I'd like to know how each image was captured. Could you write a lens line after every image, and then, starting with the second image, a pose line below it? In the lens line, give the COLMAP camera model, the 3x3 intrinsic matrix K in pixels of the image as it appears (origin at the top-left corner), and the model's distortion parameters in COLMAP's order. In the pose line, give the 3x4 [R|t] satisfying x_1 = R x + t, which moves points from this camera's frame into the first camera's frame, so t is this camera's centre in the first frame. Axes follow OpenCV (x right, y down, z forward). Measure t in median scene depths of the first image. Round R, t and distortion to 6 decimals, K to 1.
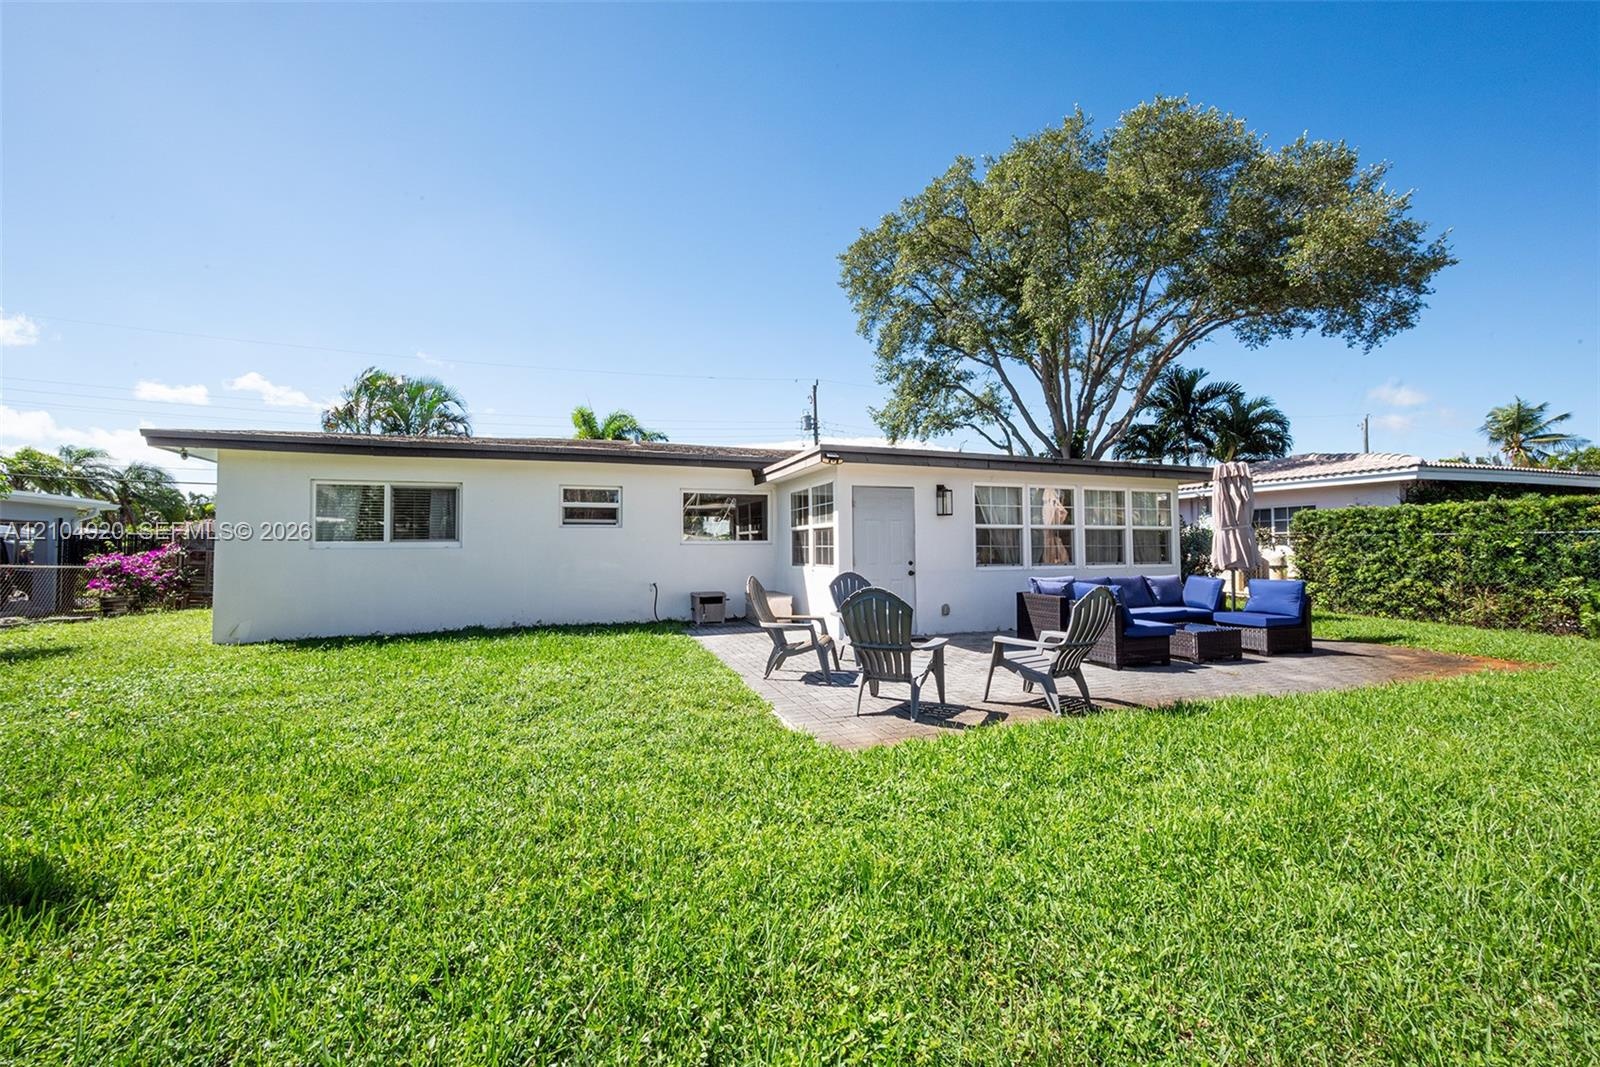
lens RADIAL K [[623.1, 0, 796.8], [0, 623.1, 534.0], [0, 0, 1]] dist [-0.007793, 0.000080]
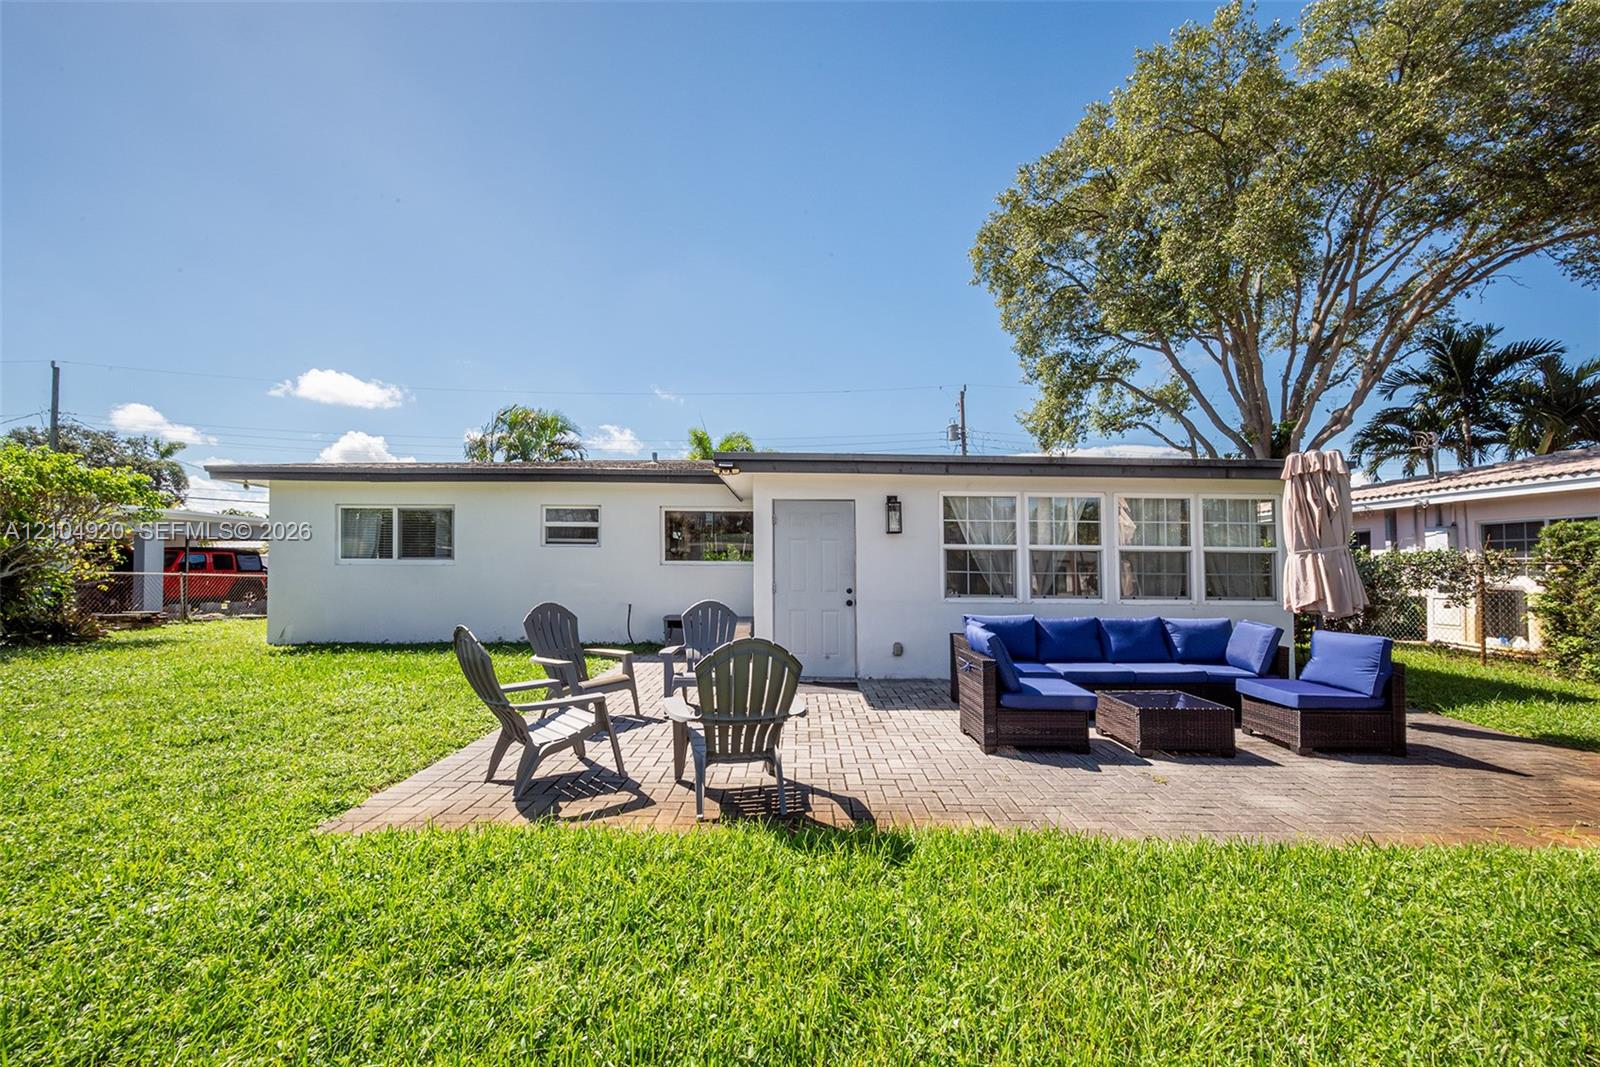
lens RADIAL K [[641.2, 0, 797.0], [0, 641.2, 524.5], [0, 0, 1]] dist [-0.001237, -0.000090]
pose [[0.942813, -0.008643, -0.333210, 0.229738], [-0.006842, 0.998951, -0.045270, -0.001428], [0.333252, 0.044961, 0.941765, 0.097999]]
